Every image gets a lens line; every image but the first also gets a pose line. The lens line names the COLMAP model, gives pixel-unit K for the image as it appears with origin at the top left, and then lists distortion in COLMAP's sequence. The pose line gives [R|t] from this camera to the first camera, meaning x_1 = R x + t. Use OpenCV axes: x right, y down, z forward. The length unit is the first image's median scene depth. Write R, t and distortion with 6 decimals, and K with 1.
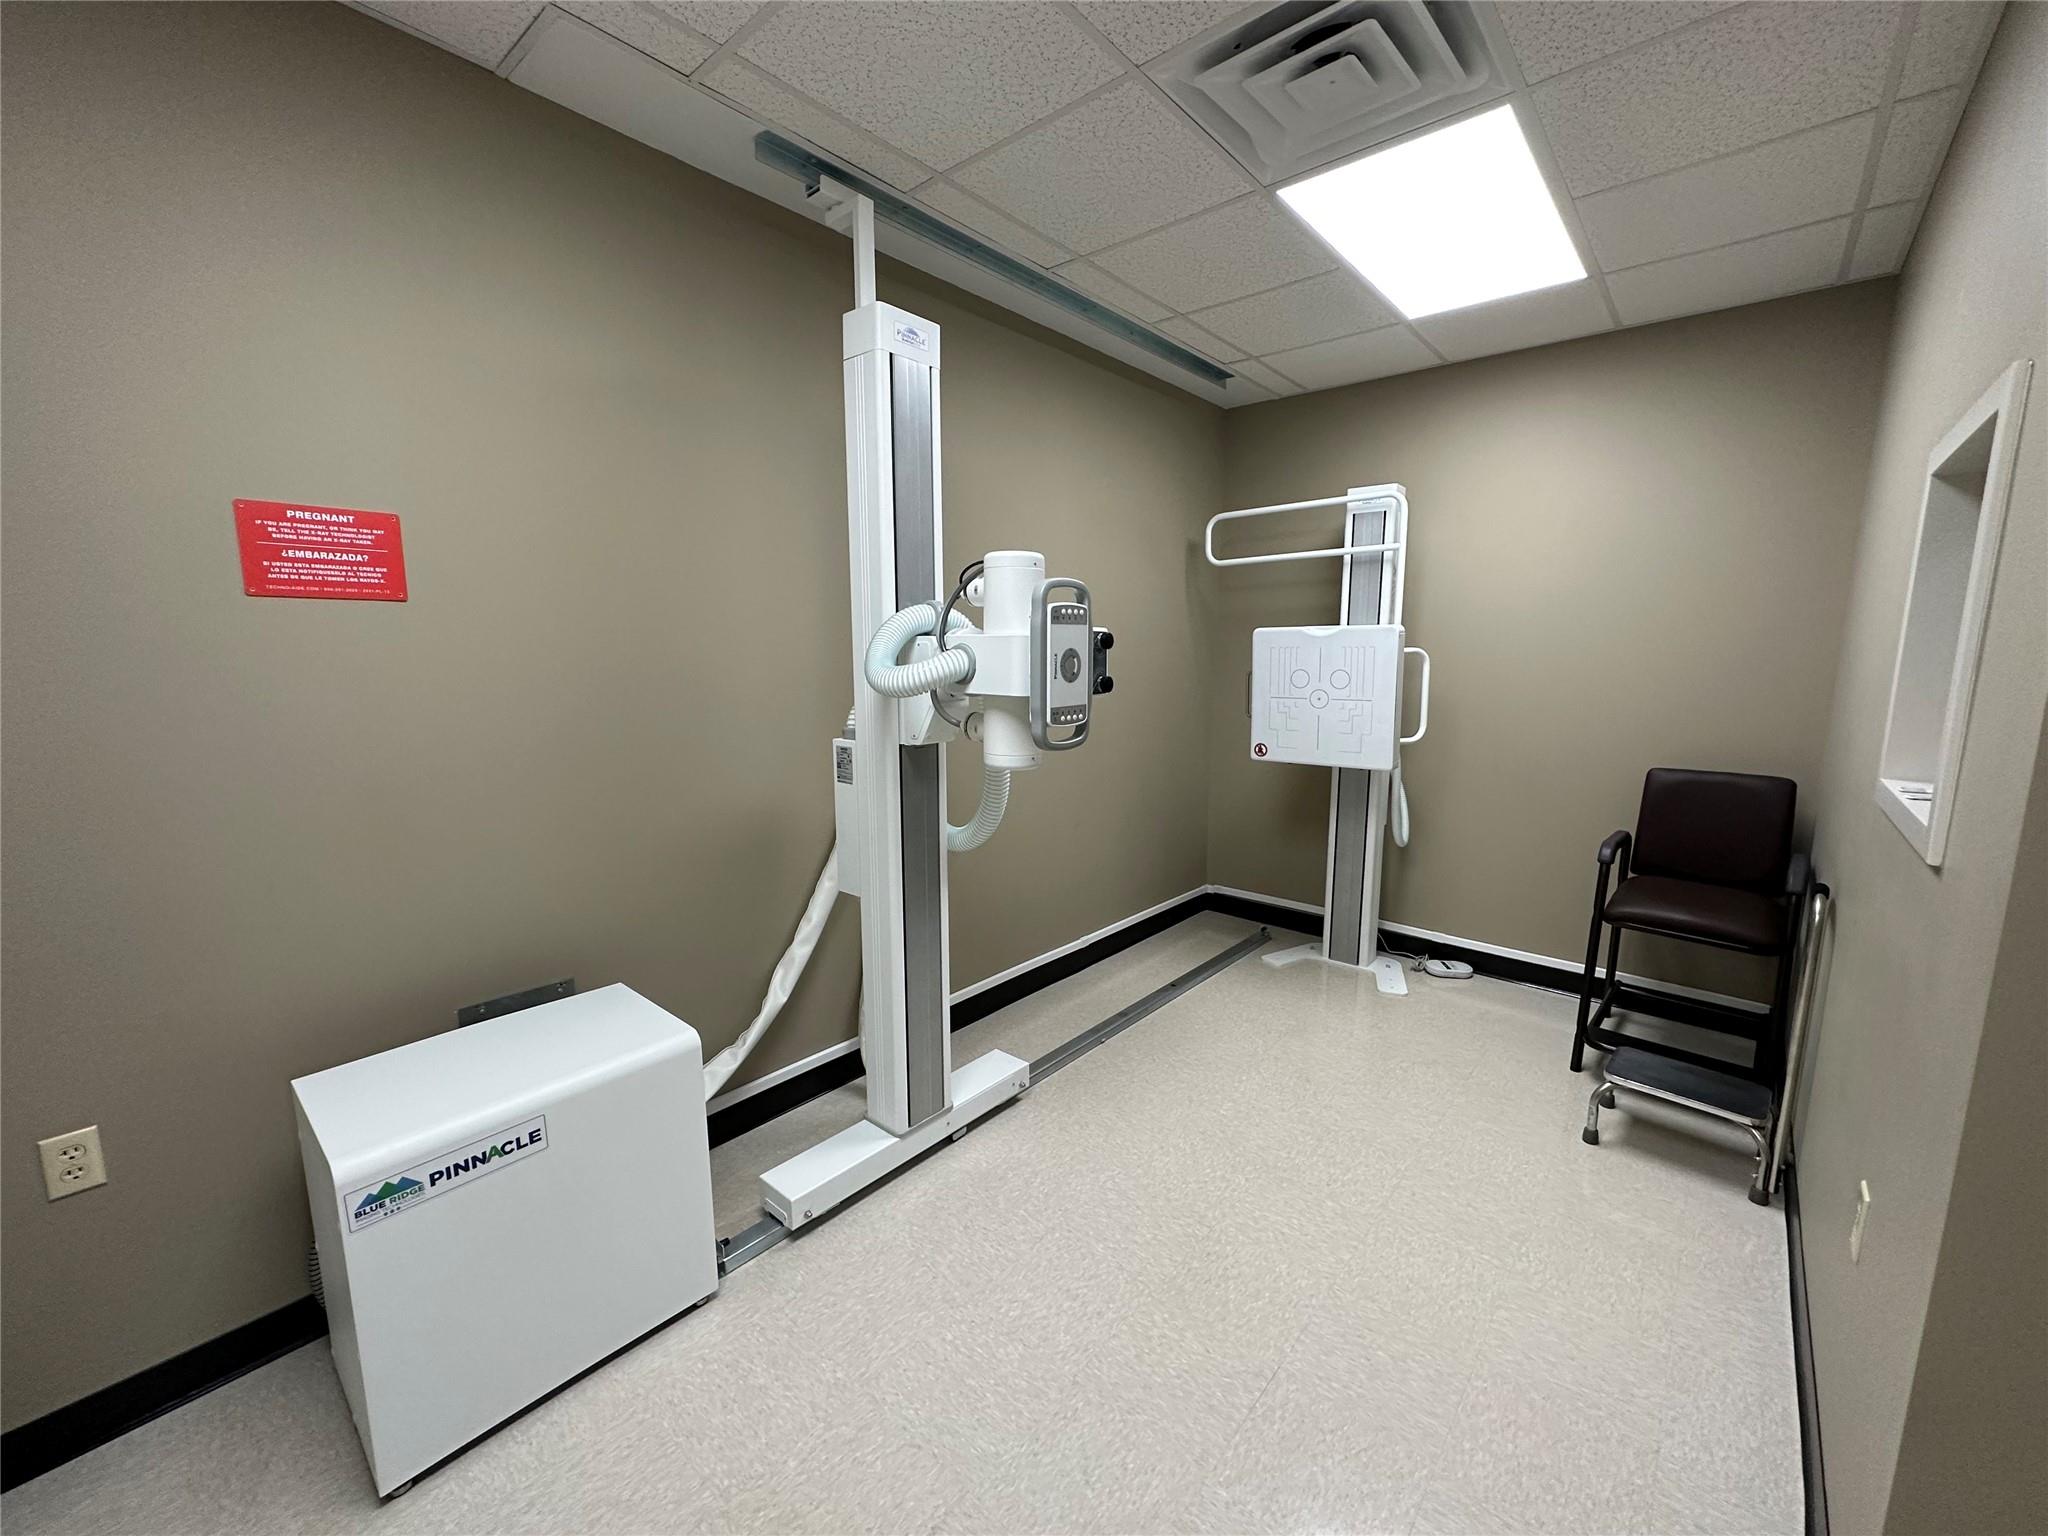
lens RADIAL K [[814.5, 0, 1024.0], [0, 814.5, 768.0], [0, 0, 1]] dist [-0.001781, -0.000139]
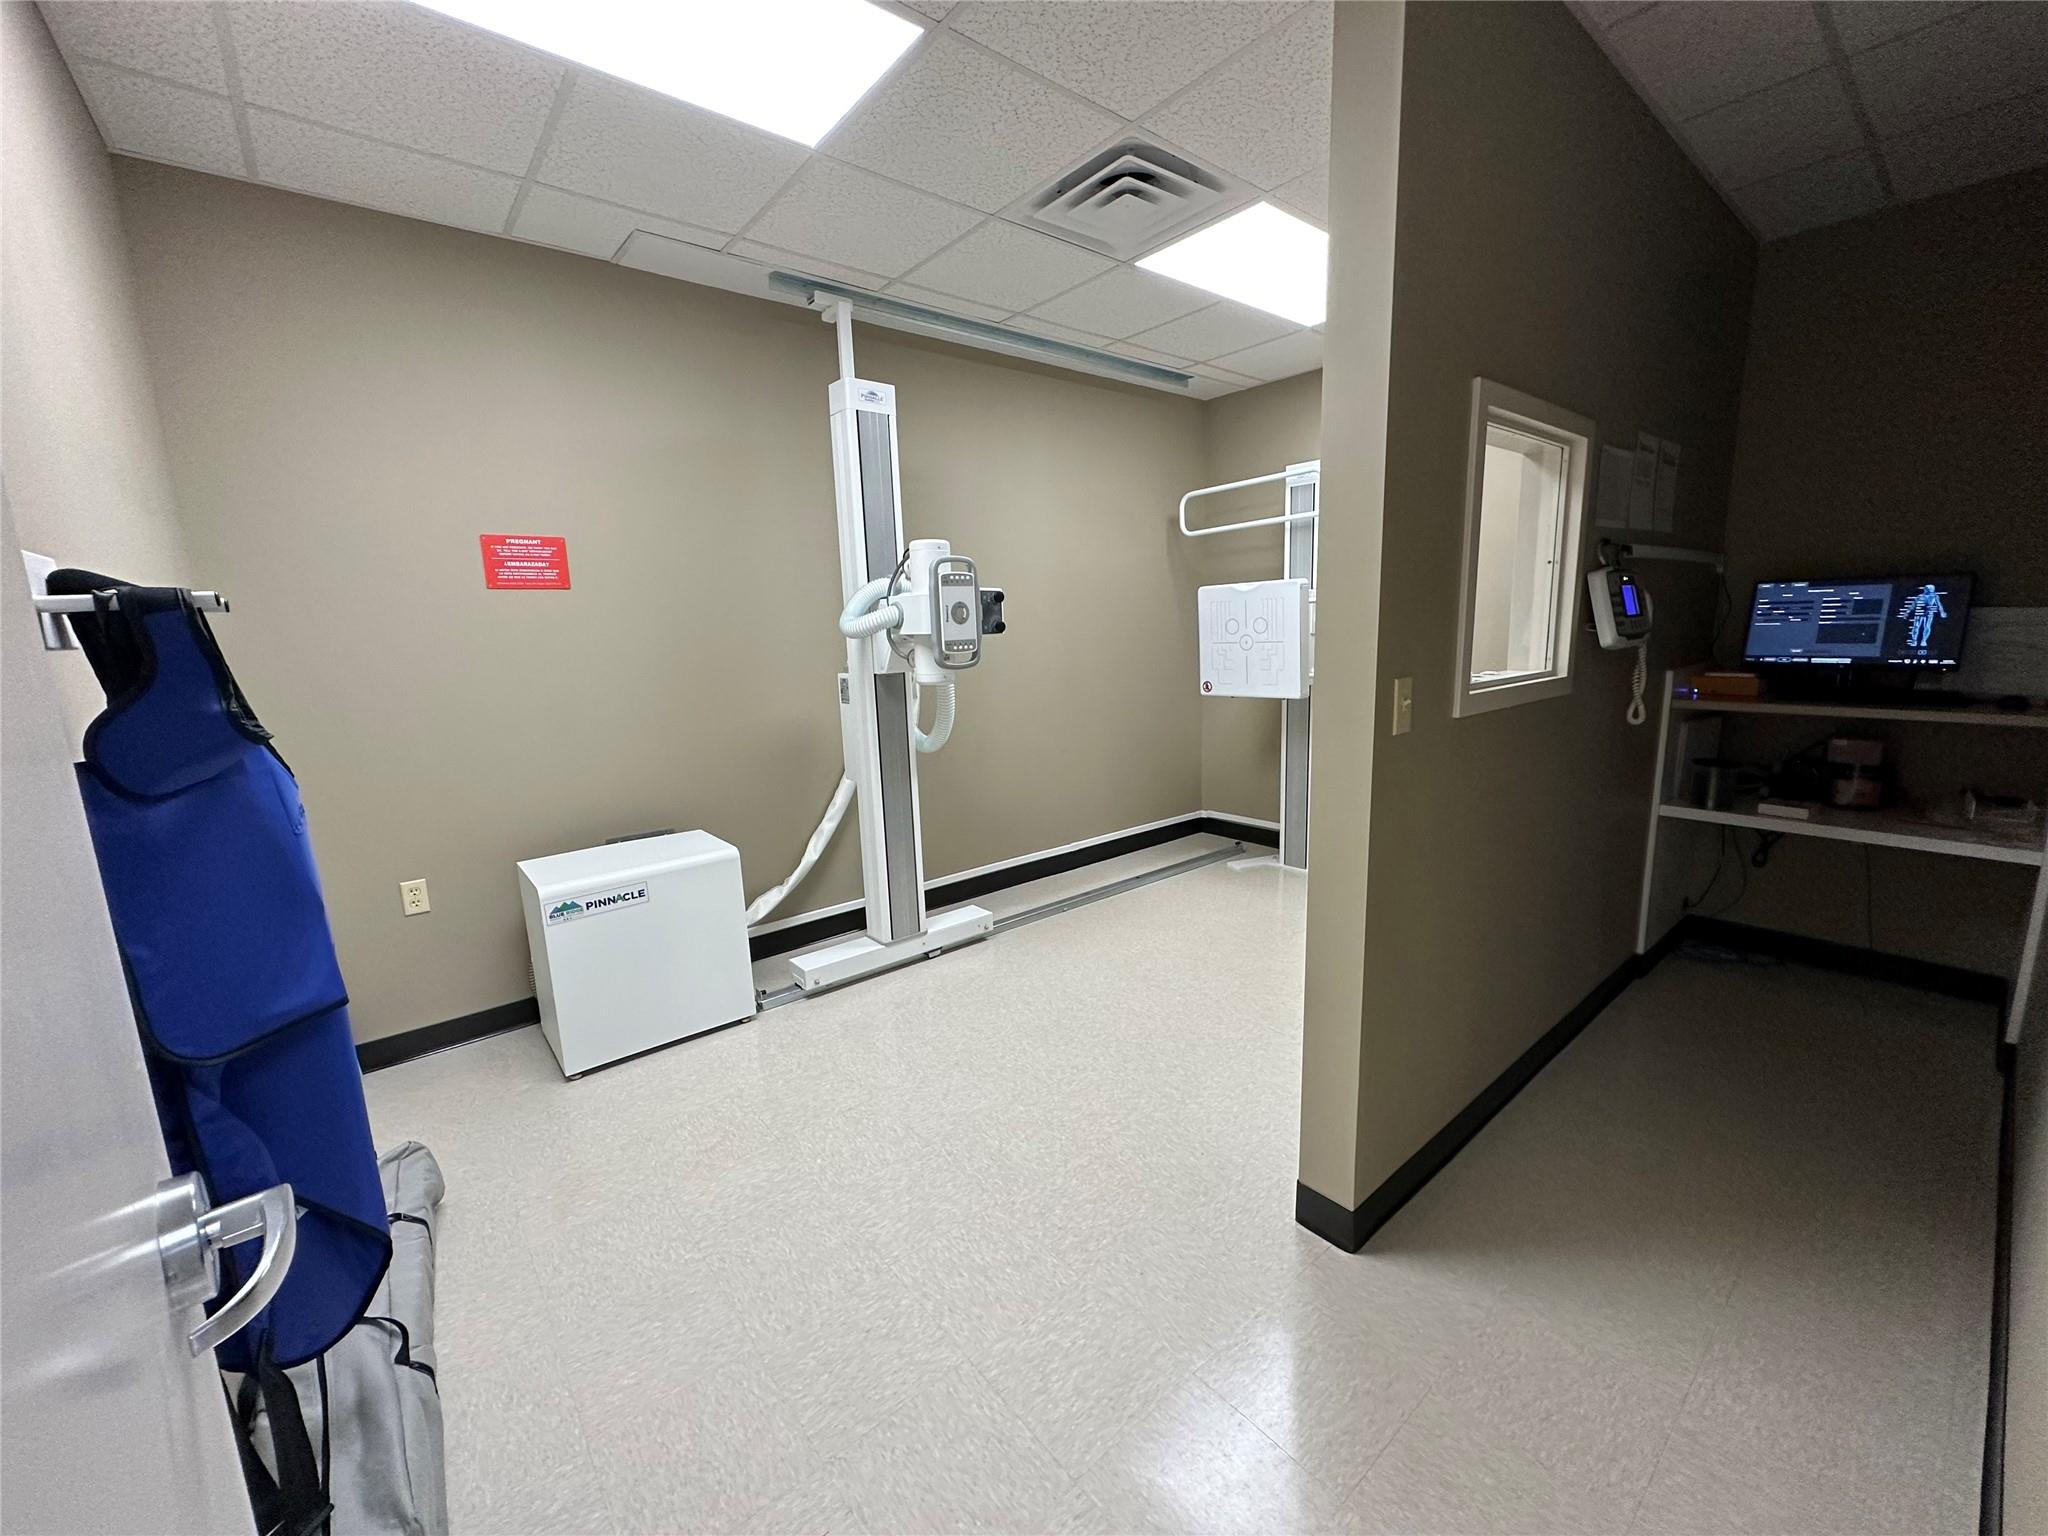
lens RADIAL K [[814.5, 0, 1024.0], [0, 814.5, 768.0], [0, 0, 1]] dist [-0.001781, -0.000139]
pose [[0.986277, -0.006051, -0.164990, 0.369048], [0.010494, 0.999605, 0.026071, 0.109266], [0.164767, -0.027445, 0.985951, -0.429415]]
